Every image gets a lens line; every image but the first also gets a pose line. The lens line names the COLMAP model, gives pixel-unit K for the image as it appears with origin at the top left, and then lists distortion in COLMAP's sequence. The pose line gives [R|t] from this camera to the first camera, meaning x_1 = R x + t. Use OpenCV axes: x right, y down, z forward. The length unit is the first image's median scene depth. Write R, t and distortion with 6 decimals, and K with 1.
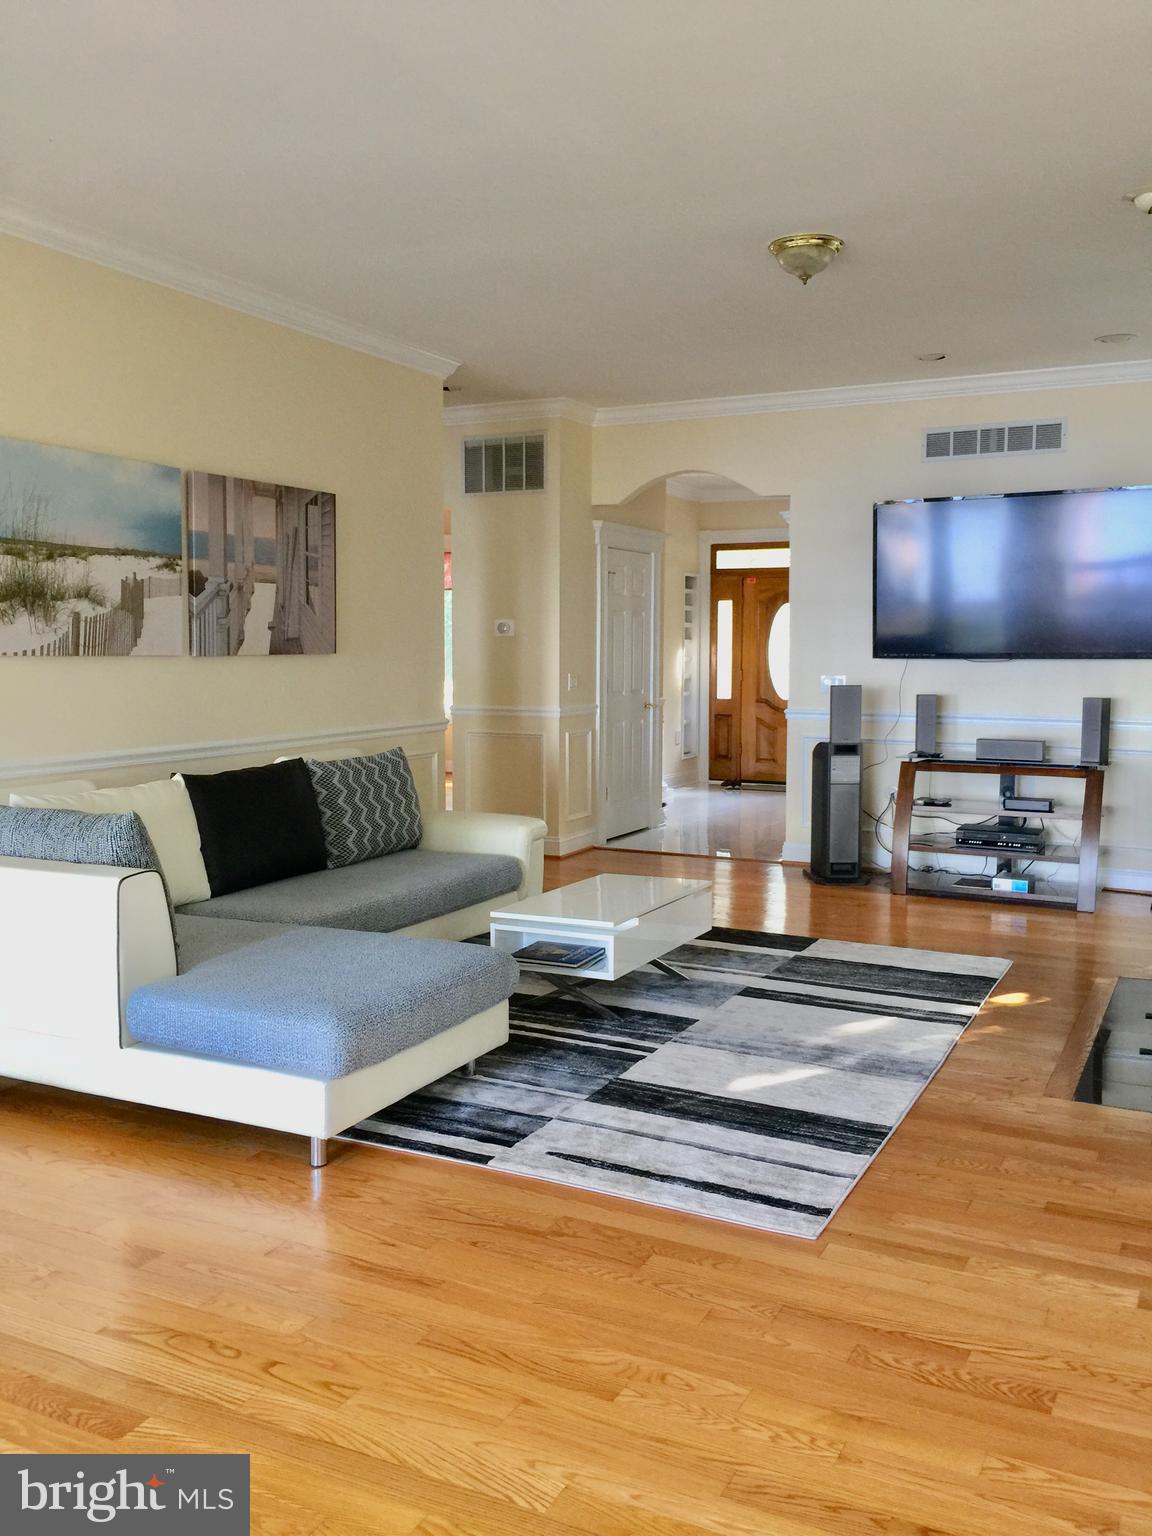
lens RADIAL K [[1309.9, 0, 576.0], [0, 1309.9, 762.0], [0, 0, 1]] dist [0.011625, -0.026277]
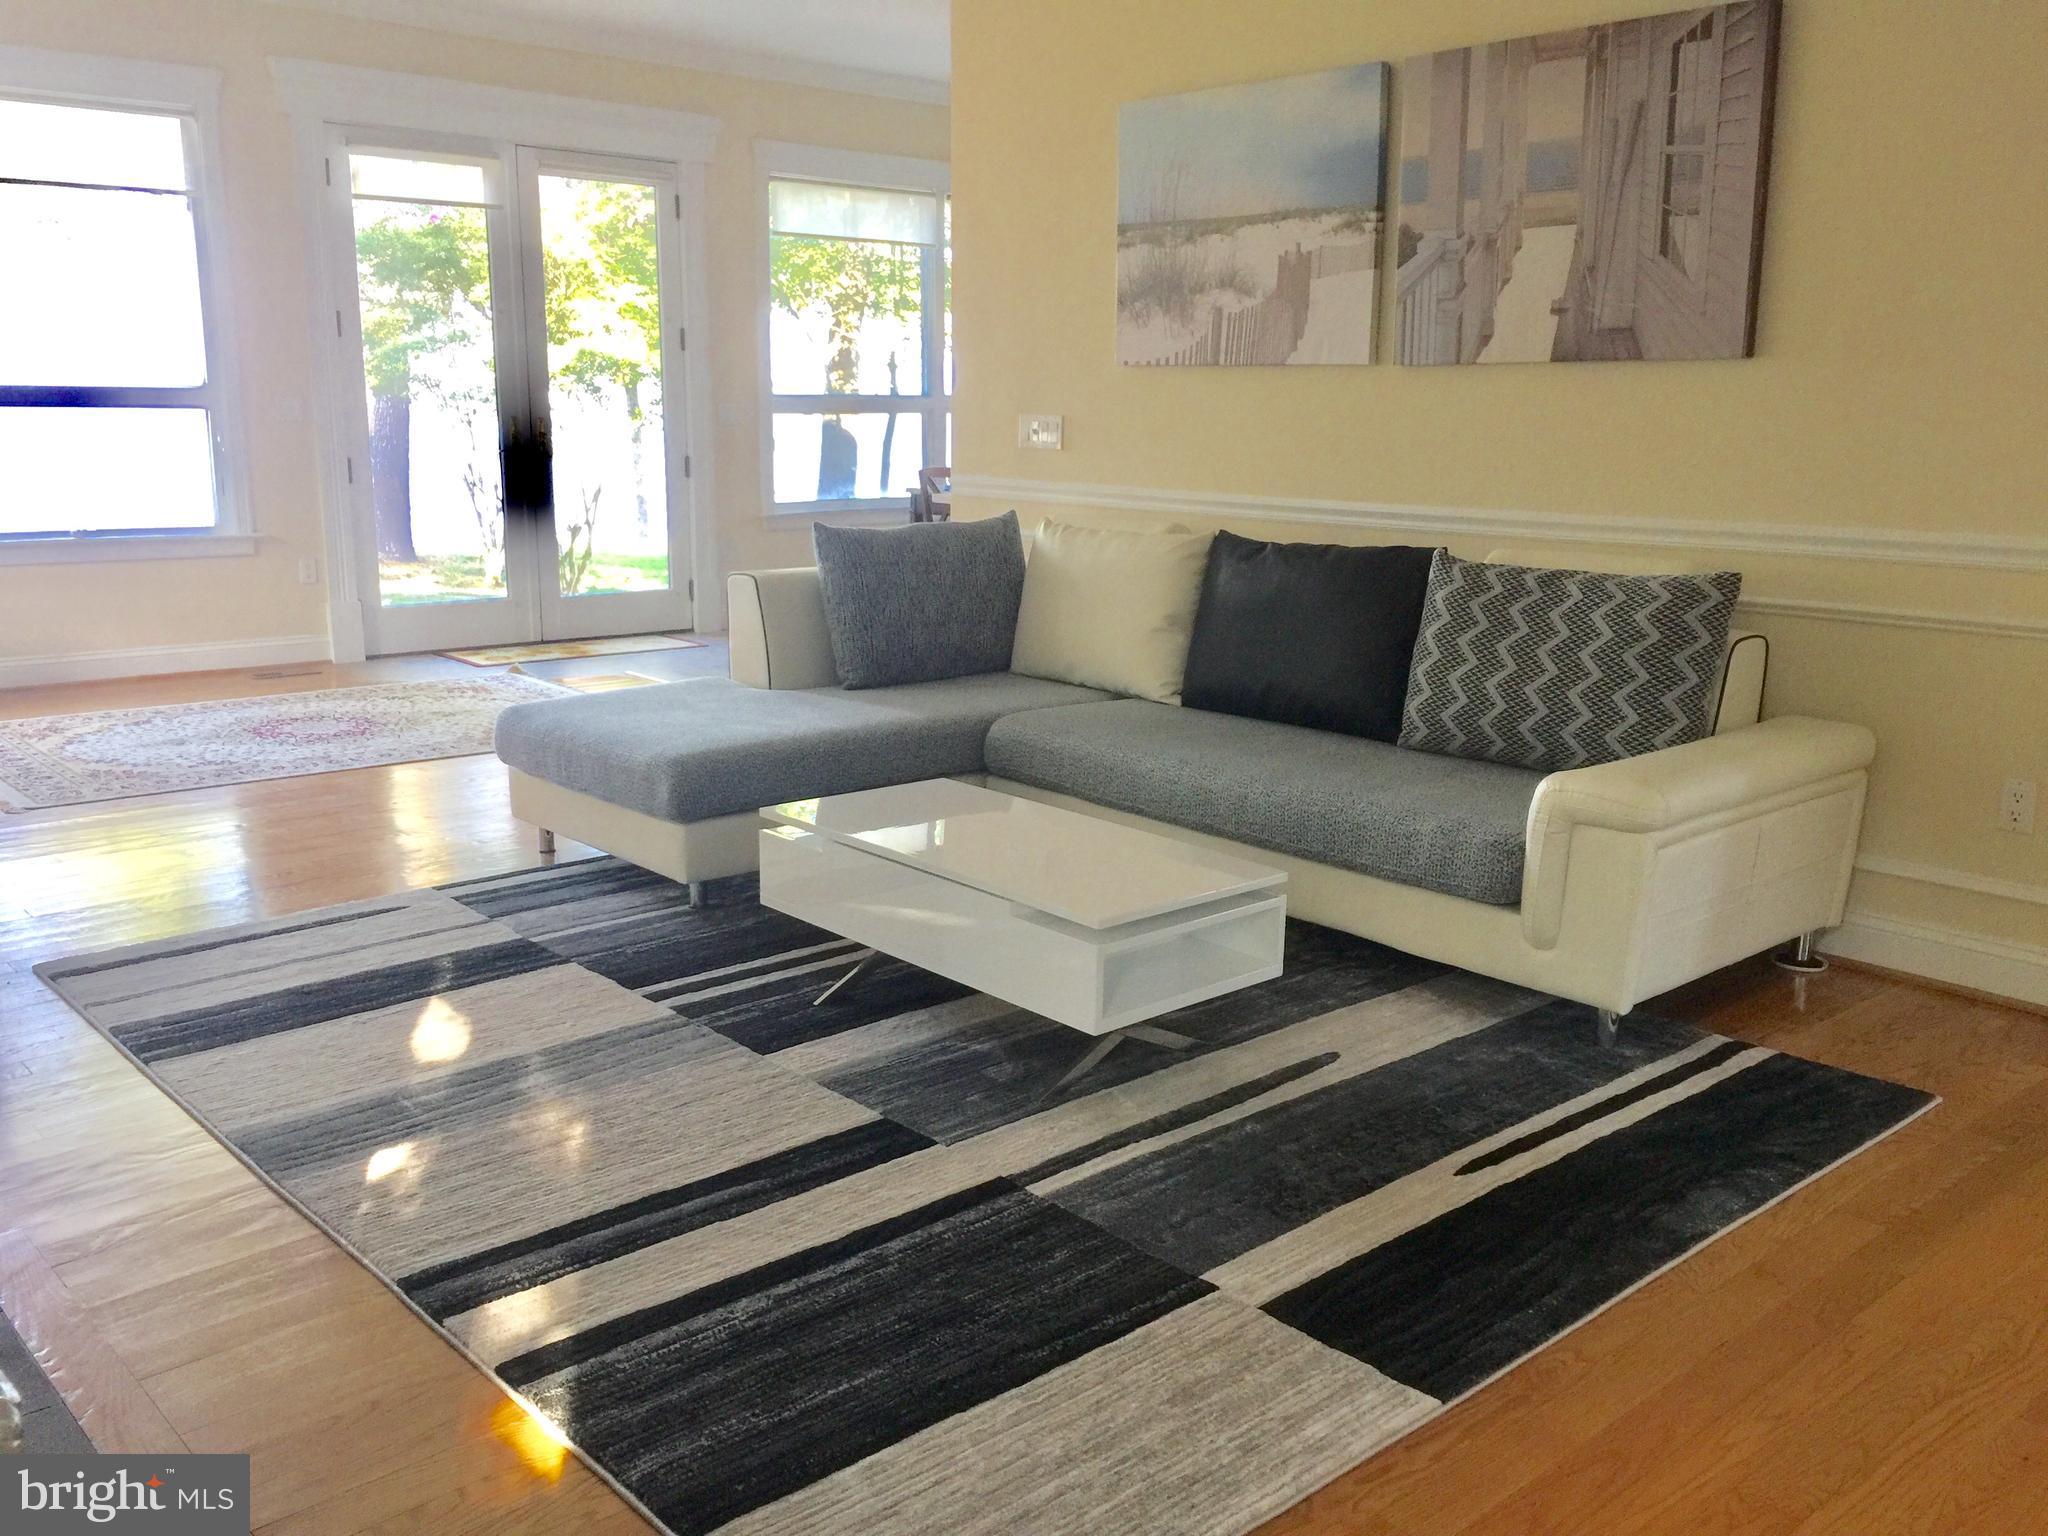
lens RADIAL K [[1746.6, 0, 1024.8], [0, 1746.6, 776.2], [0, 0, 1]] dist [0.011625, -0.026277]
pose [[-0.363073, 0.177057, -0.914783, 0.579454], [-0.102702, 0.968192, 0.228157, -0.063009], [0.926083, 0.176788, -0.333341, 1.152371]]
